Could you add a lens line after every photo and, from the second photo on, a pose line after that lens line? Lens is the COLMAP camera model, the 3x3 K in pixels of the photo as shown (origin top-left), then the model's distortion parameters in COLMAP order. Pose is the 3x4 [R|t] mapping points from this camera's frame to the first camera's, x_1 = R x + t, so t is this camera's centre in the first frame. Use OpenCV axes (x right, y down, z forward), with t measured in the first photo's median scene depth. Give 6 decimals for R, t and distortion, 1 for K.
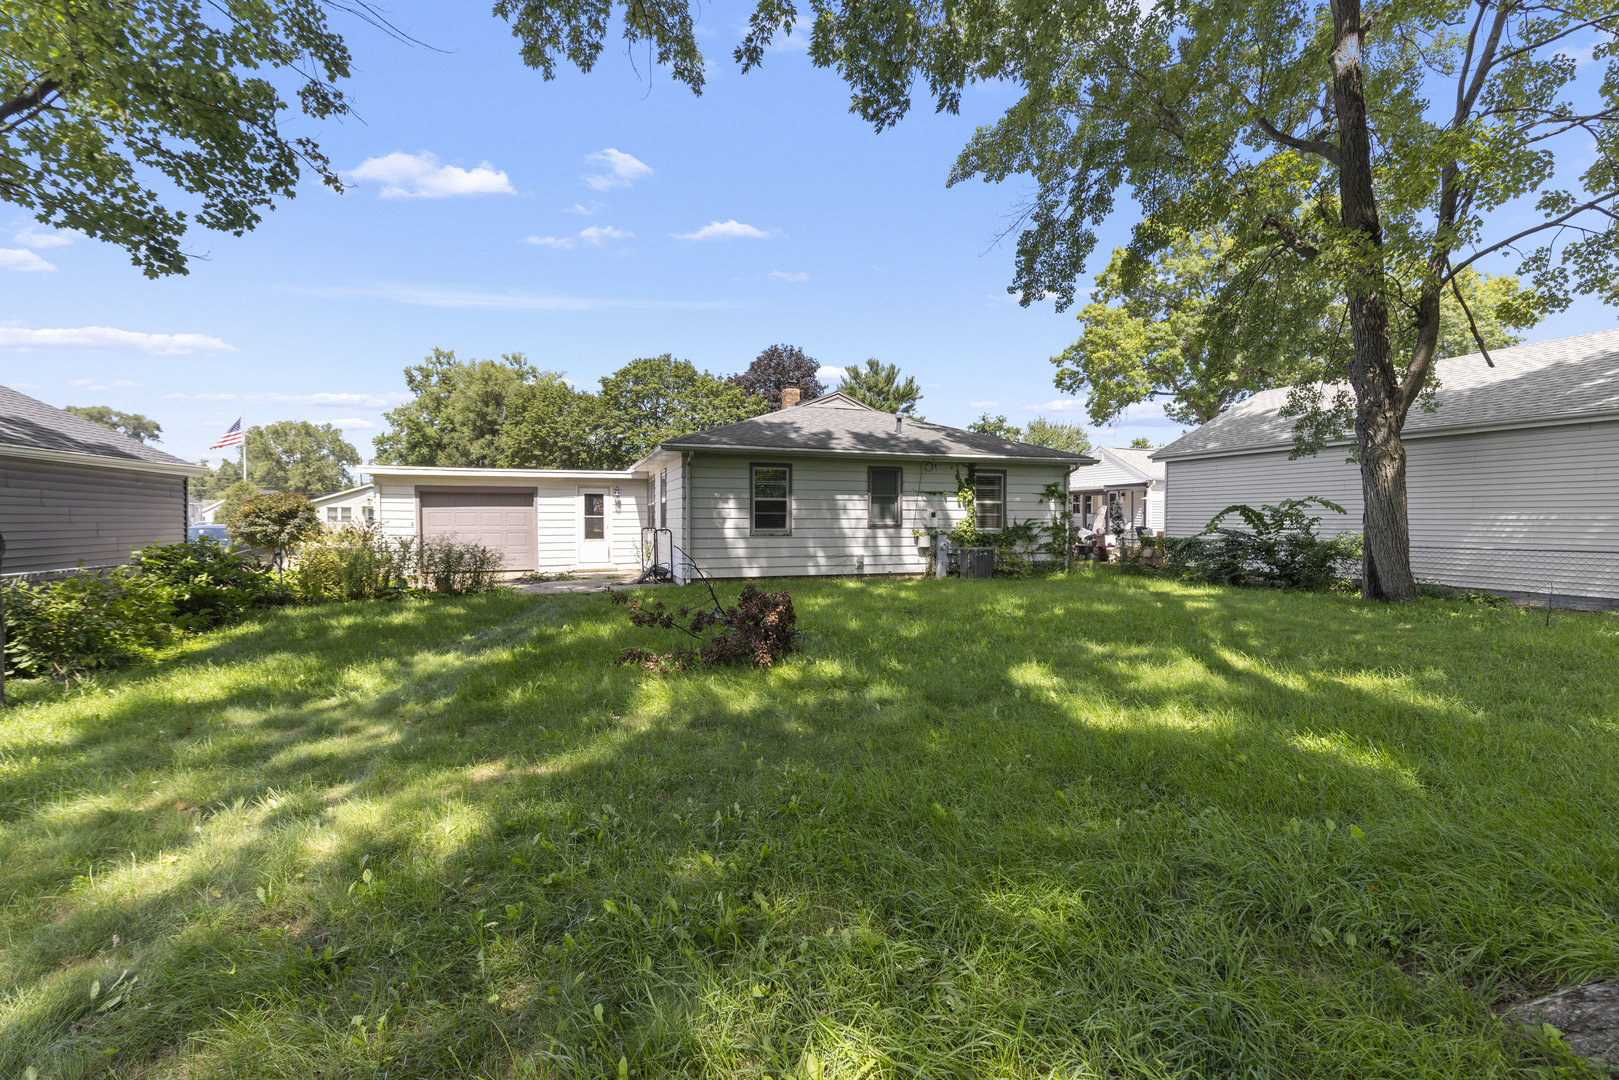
lens RADIAL K [[727.8, 0, 815.5], [0, 727.8, 537.2], [0, 0, 1]] dist [-0.002723, -0.000064]
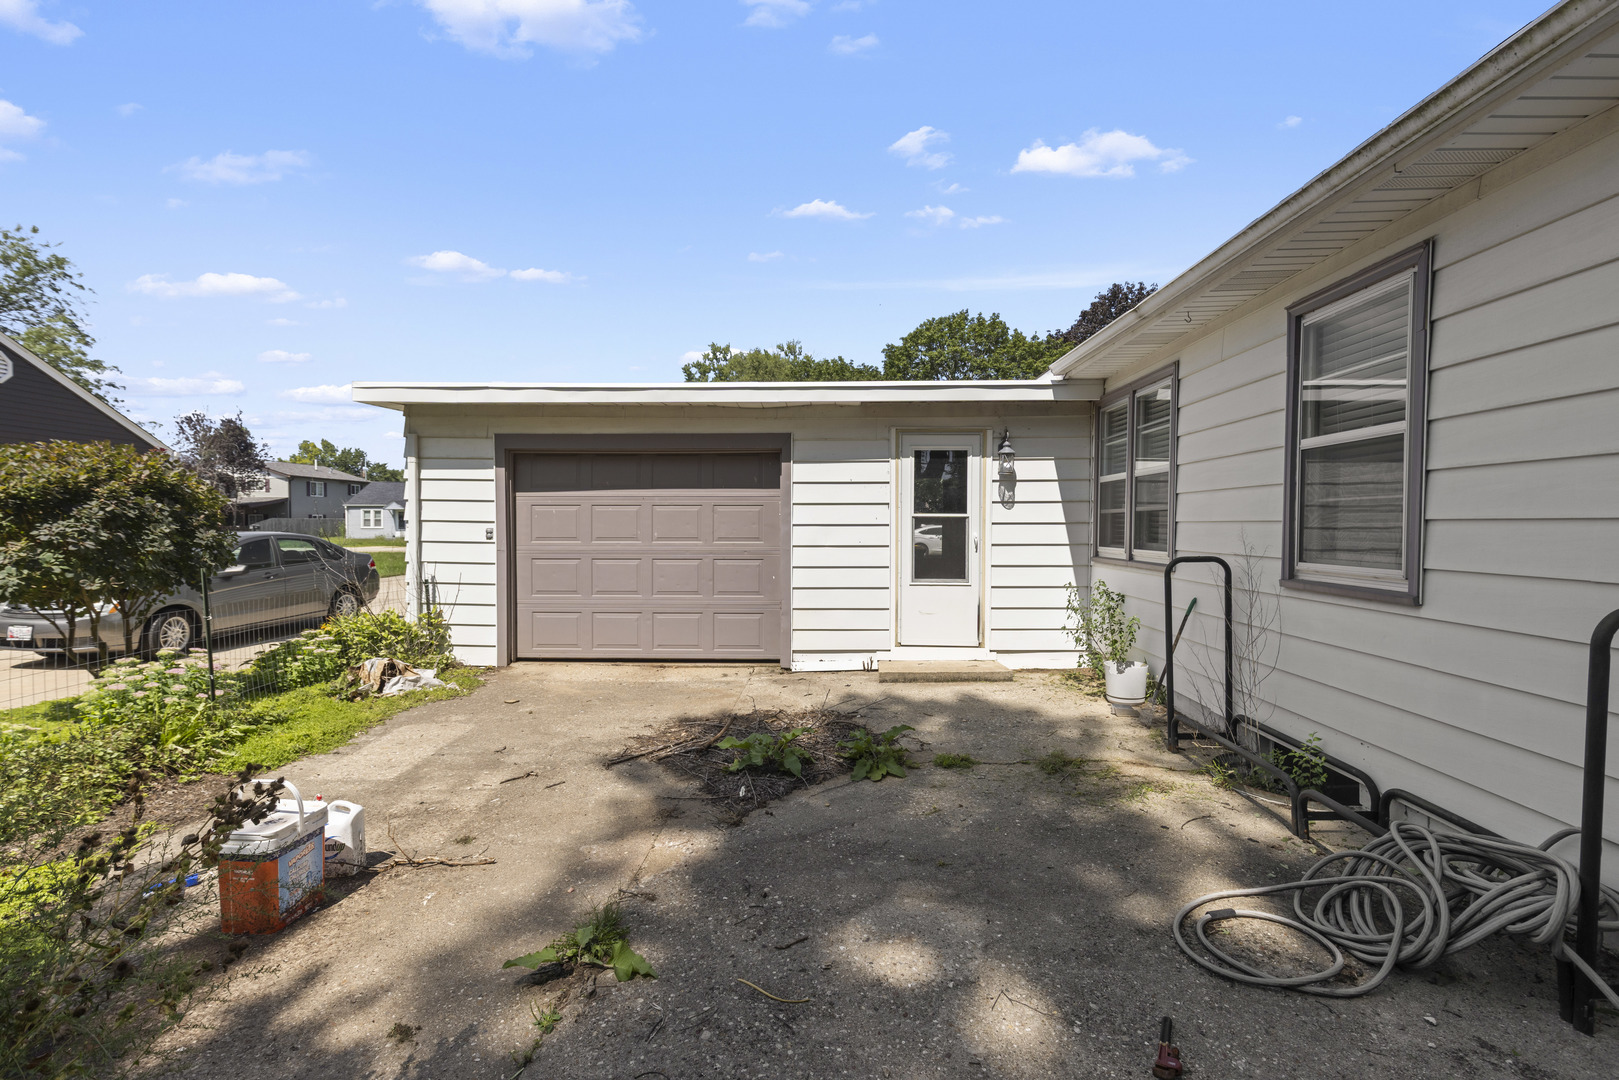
lens RADIAL K [[727.8, 0, 815.5], [0, 727.8, 537.2], [0, 0, 1]] dist [-0.002723, -0.000064]
pose [[0.935551, 0.009174, -0.353071, -0.232106], [-0.011121, 0.999932, -0.003487, -0.015708], [0.353015, 0.007189, 0.935590, 0.636233]]
